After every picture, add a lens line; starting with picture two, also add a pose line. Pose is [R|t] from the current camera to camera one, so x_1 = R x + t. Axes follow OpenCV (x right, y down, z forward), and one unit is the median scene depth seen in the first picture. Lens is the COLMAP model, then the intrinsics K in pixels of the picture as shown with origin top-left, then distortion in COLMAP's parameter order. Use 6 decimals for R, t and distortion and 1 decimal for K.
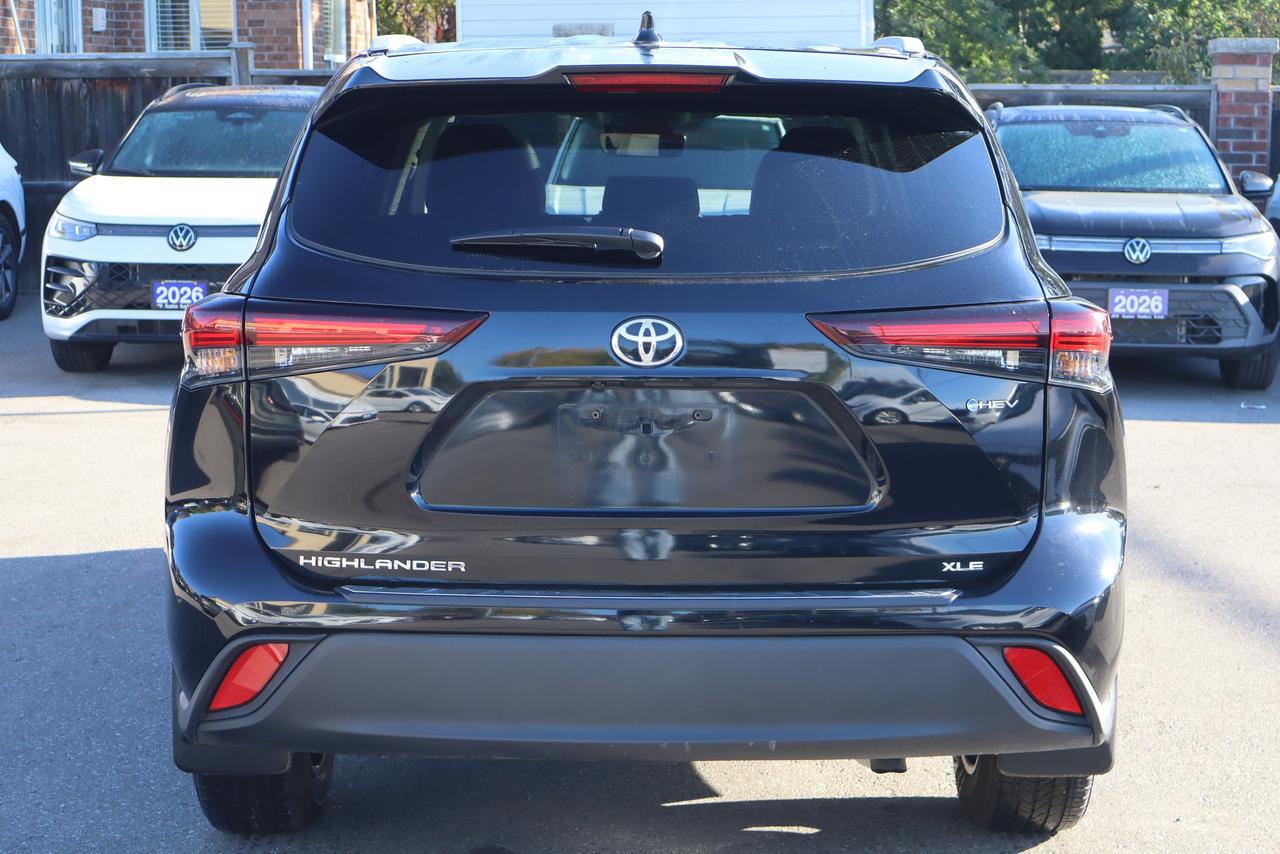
lens RADIAL K [[2484.8, 0, 638.1], [0, 2484.8, 425.6], [0, 0, 1]] dist [-0.033247, 0.000000]
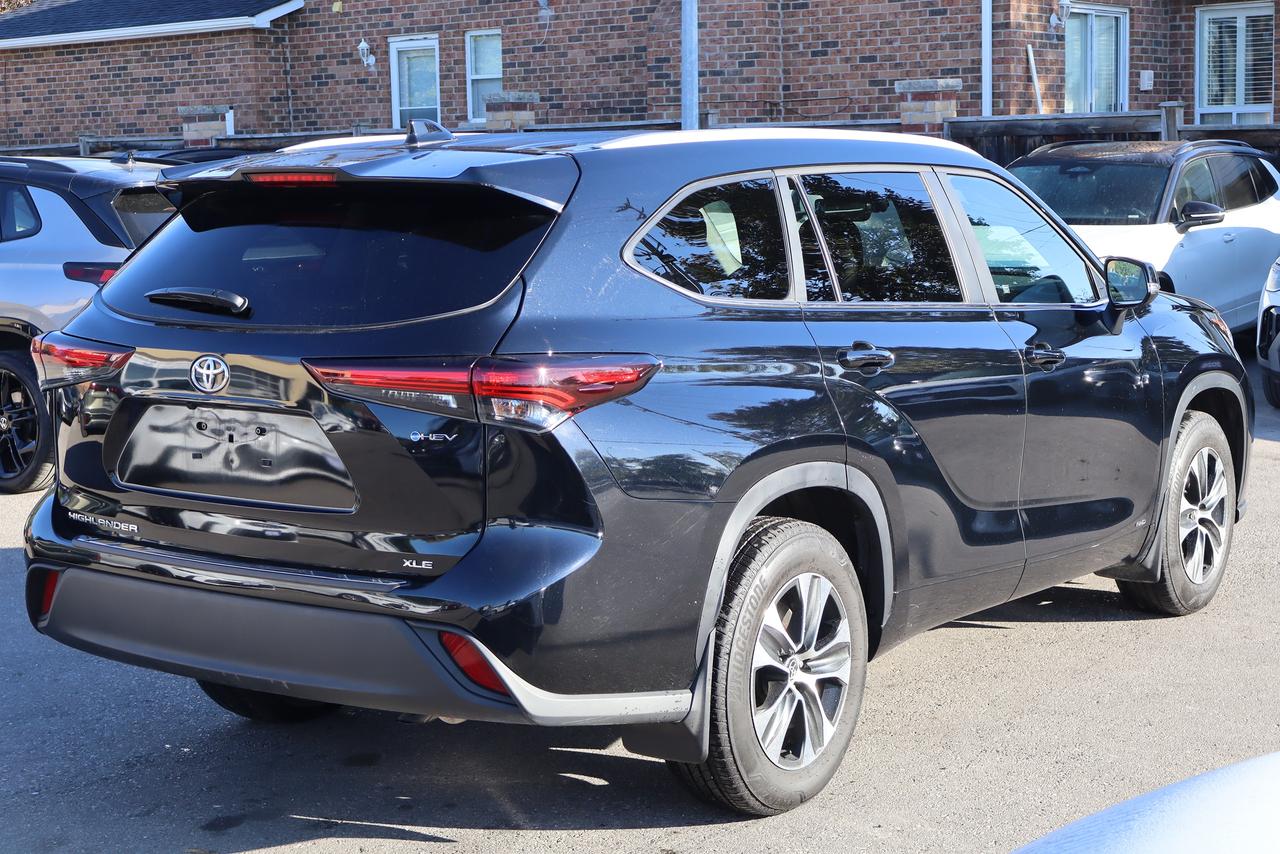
lens RADIAL K [[2214.4, 0, 642.4], [0, 2214.4, 430.7], [0, 0, 1]] dist [-0.017378, 0.000000]
pose [[0.805745, 0.061950, -0.589014, 0.253334], [-0.060861, 0.997910, 0.021701, -0.012094], [0.589127, 0.018362, 0.807832, 0.046251]]
